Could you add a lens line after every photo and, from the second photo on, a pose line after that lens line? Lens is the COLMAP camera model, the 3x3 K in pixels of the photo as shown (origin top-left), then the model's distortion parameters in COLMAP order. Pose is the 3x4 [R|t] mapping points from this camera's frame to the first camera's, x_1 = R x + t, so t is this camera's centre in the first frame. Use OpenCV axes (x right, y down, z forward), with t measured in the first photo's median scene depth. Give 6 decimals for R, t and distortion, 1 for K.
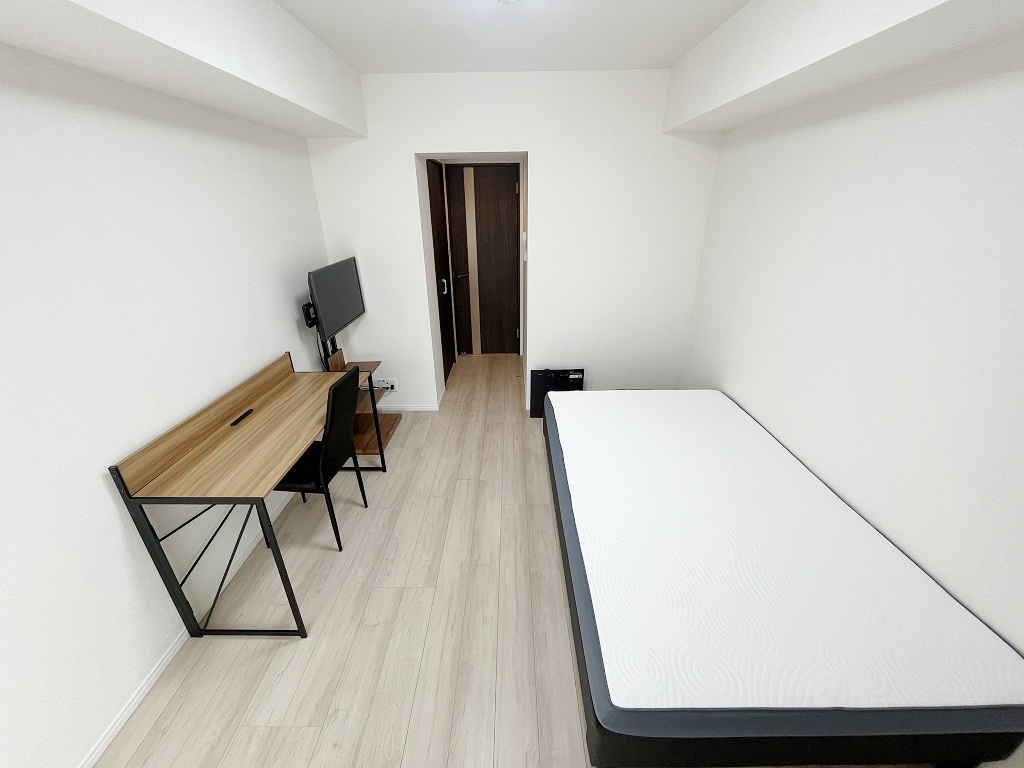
lens RADIAL K [[411.3, 0, 511.3], [0, 411.3, 385.3], [0, 0, 1]] dist [-0.002276, -0.000991]
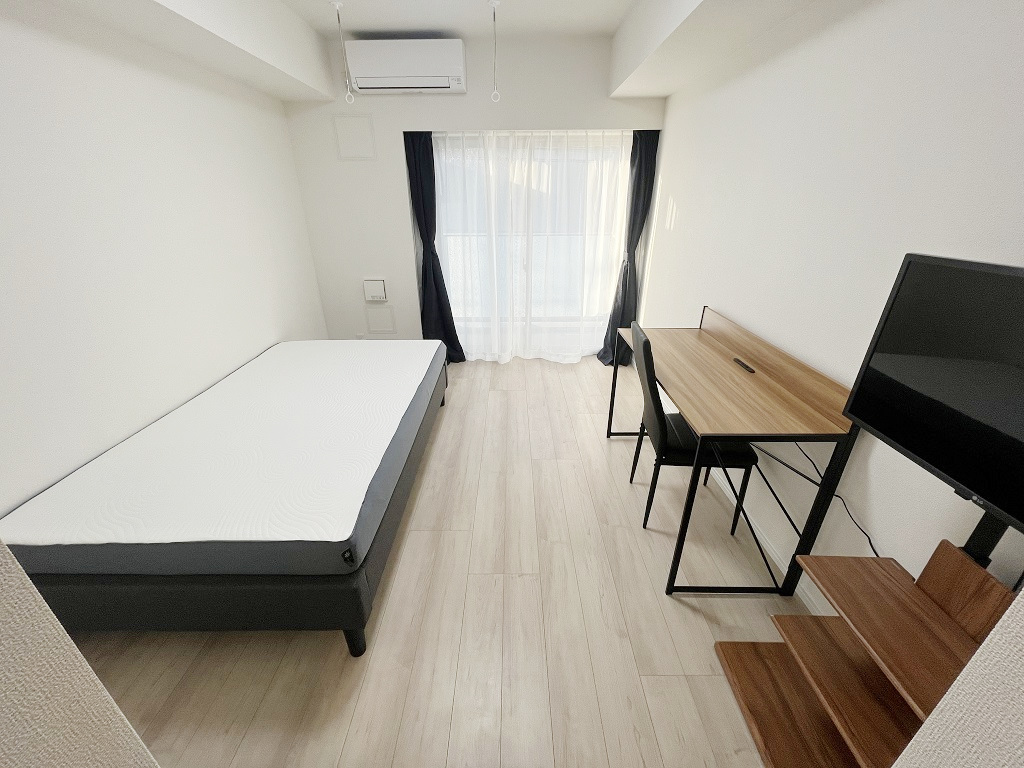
lens RADIAL K [[411.3, 0, 510.7], [0, 411.3, 384.8], [0, 0, 1]] dist [-0.002276, -0.000991]
pose [[-0.999800, 0.016991, 0.010543, -0.124399], [0.019169, 0.664275, 0.747242, -0.546905], [0.005693, 0.747295, -0.664468, 1.506437]]
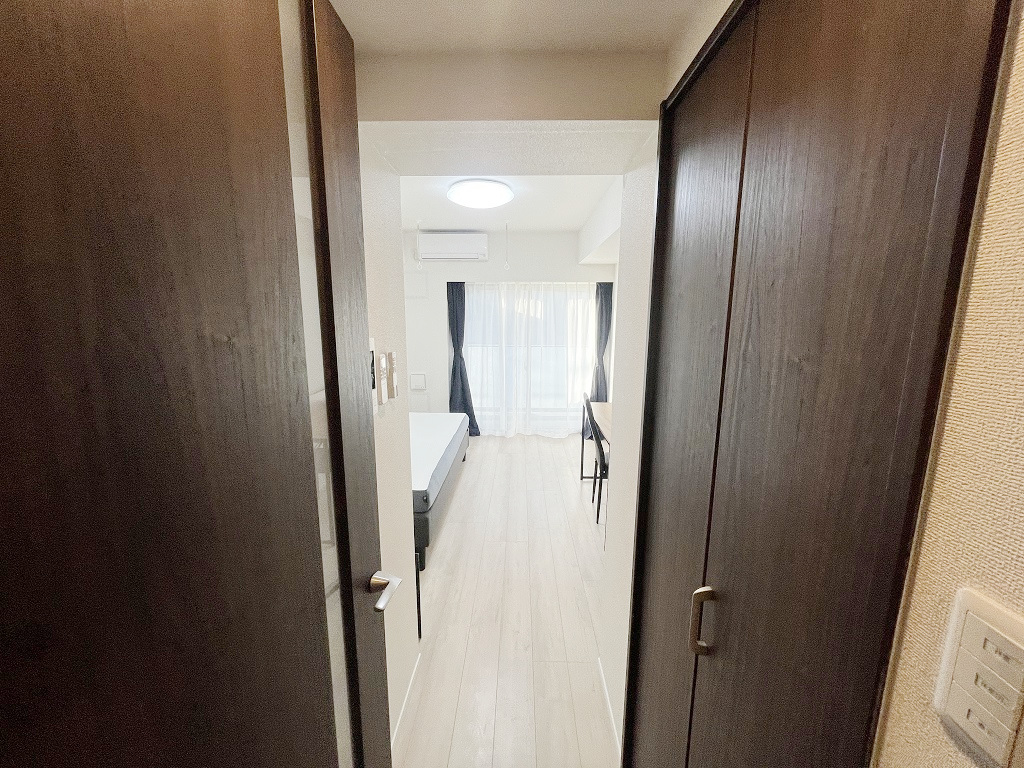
lens RADIAL K [[411.3, 0, 510.3], [0, 411.3, 386.1], [0, 0, 1]] dist [-0.002276, -0.000991]
pose [[-0.999654, 0.006196, 0.025559, -0.146794], [0.019288, 0.833382, 0.552360, -0.827901], [-0.017878, 0.552662, -0.833213, 2.061502]]
